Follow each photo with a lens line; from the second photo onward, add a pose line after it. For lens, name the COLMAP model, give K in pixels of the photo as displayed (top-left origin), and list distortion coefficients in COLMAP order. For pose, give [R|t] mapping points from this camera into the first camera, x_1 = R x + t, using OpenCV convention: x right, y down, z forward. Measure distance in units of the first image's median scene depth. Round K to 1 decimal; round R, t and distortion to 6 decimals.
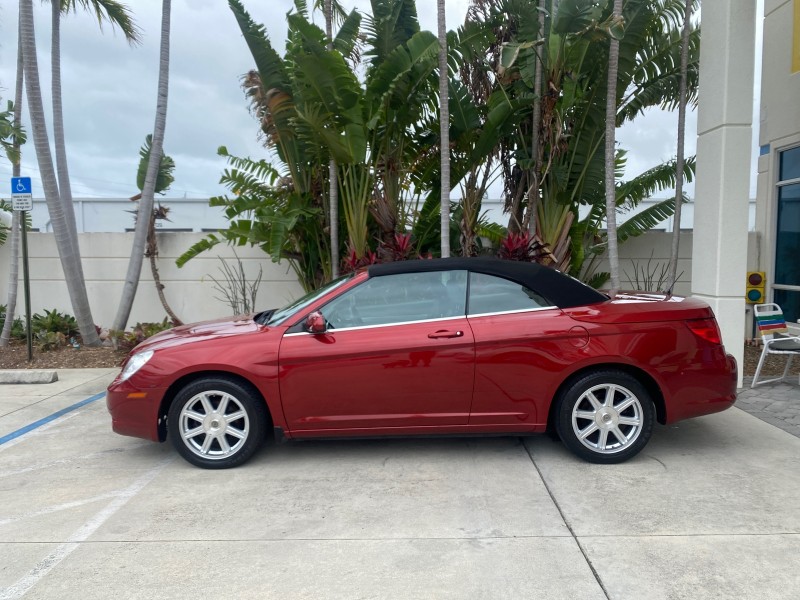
lens RADIAL K [[611.5, 0, 399.3], [0, 611.5, 297.4], [0, 0, 1]] dist [0.007818, -0.005568]
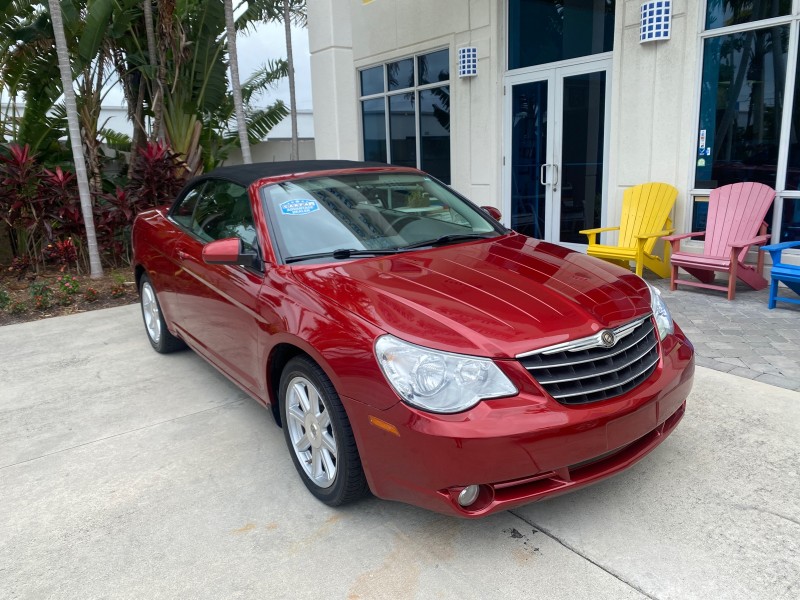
lens RADIAL K [[609.2, 0, 399.9], [0, 609.2, 304.3], [0, 0, 1]] dist [0.003621, 0.000402]
pose [[0.796842, -0.165452, 0.581093, -0.129740], [0.075410, 0.981489, 0.176047, 0.010134], [-0.599464, -0.096461, 0.794568, -0.058665]]
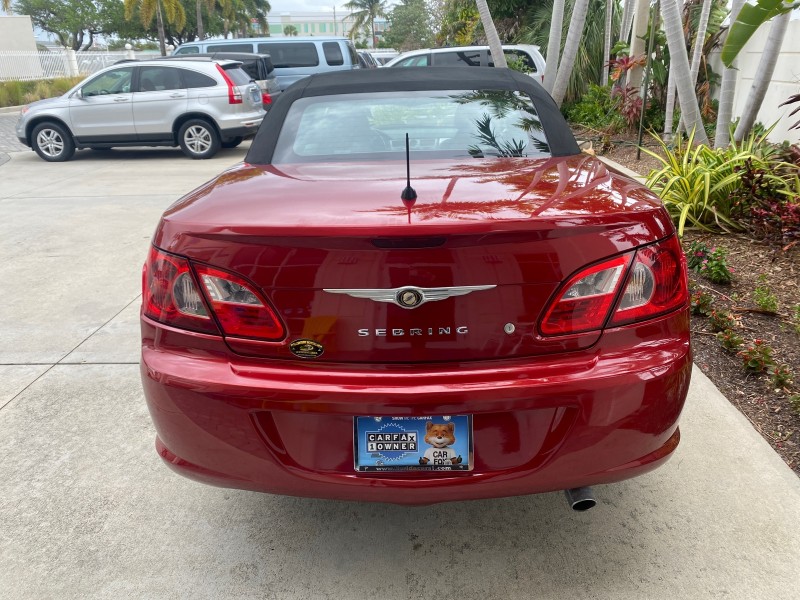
lens RADIAL K [[613.0, 0, 399.3], [0, 613.0, 292.6], [0, 0, 1]] dist [0.000186, 0.003571]
pose [[-0.004117, 0.362200, -0.932091, 0.591156], [-0.049835, 0.930867, 0.361944, -0.059932], [0.998749, 0.047941, 0.014218, 0.765528]]
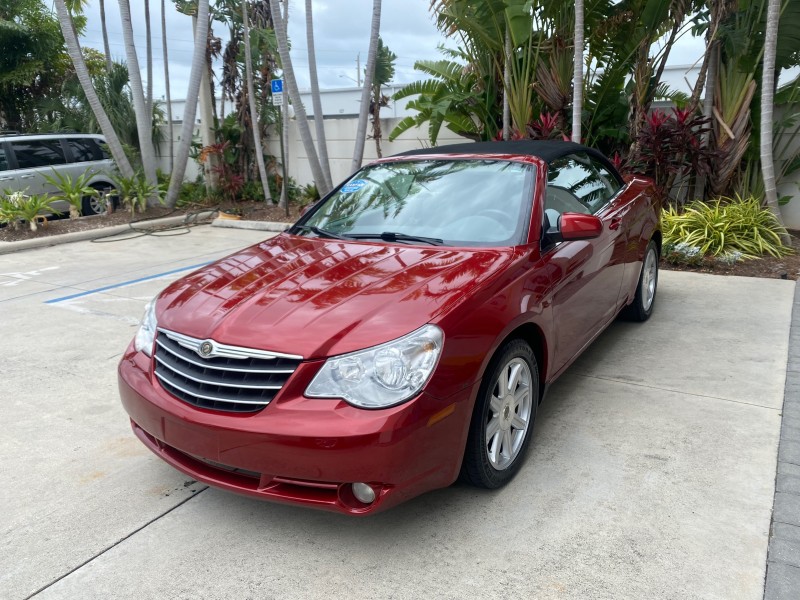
lens RADIAL K [[606.7, 0, 401.2], [0, 606.7, 301.9], [0, 0, 1]] dist [0.003165, -0.002790]
pose [[0.856583, 0.120143, -0.501827, 0.440665], [-0.016082, 0.978260, 0.206756, 0.001475], [0.515758, -0.169034, 0.839894, -0.081156]]
